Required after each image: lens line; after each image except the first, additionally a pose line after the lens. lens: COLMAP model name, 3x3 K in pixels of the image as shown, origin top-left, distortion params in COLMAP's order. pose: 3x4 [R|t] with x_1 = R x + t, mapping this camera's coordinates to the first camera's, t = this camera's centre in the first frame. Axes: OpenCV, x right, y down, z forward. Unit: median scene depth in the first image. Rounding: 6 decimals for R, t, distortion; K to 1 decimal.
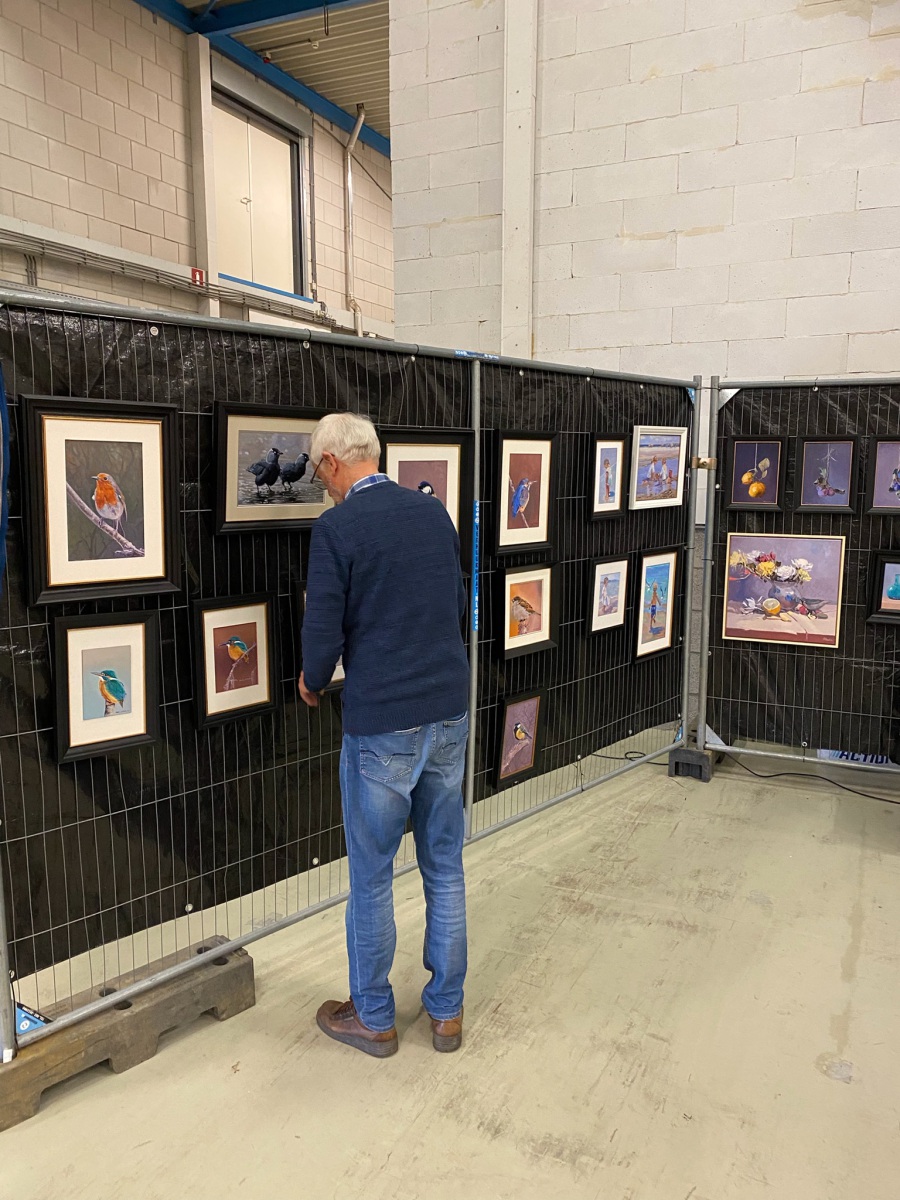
lens RADIAL K [[908.6, 0, 450.0], [0, 908.6, 600.0], [0, 0, 1]] dist [0.082984, -0.036300]
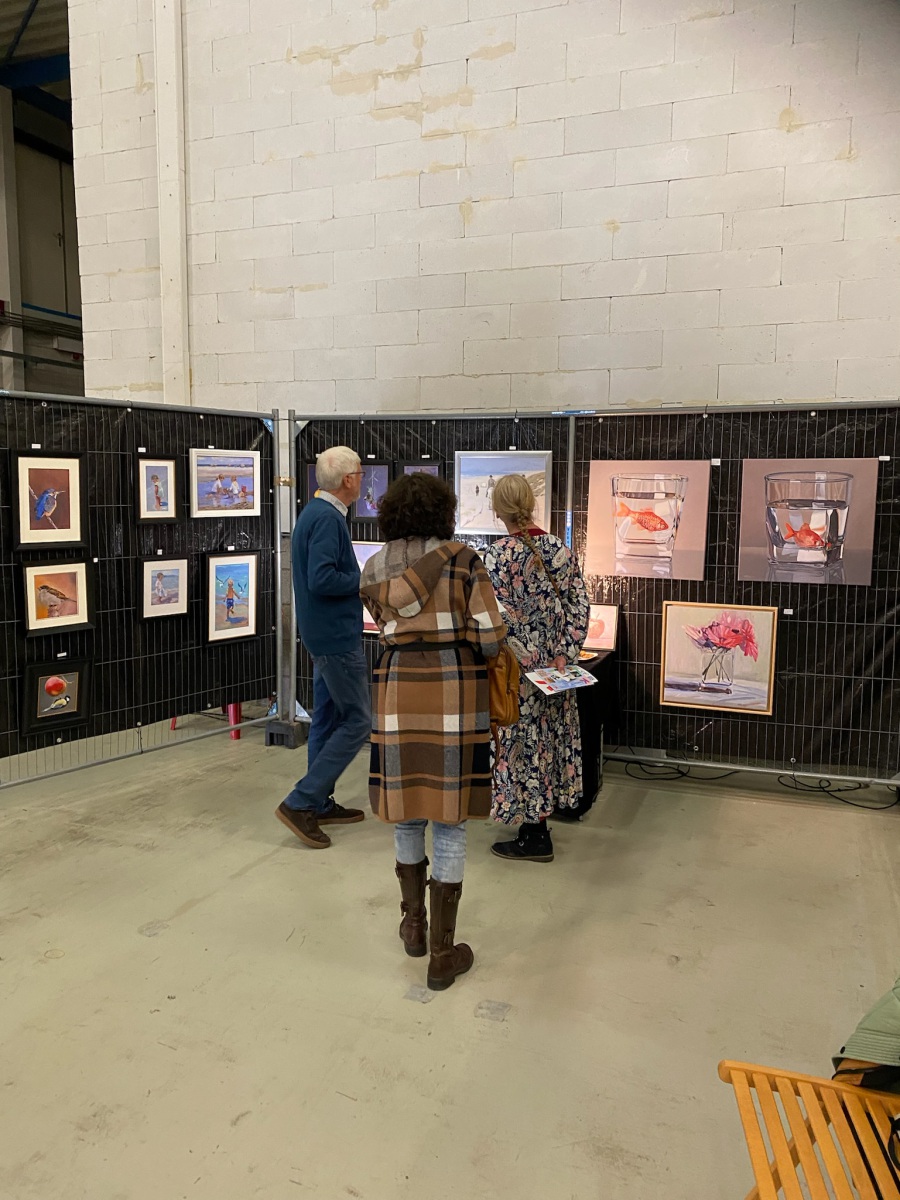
lens RADIAL K [[908.6, 0, 450.0], [0, 908.6, 600.0], [0, 0, 1]] dist [0.082984, -0.036300]
pose [[0.999746, 0.005057, 0.021950, 0.496070], [-0.004489, 0.999655, -0.025892, 0.038090], [-0.022074, 0.025787, 0.999424, -0.206037]]
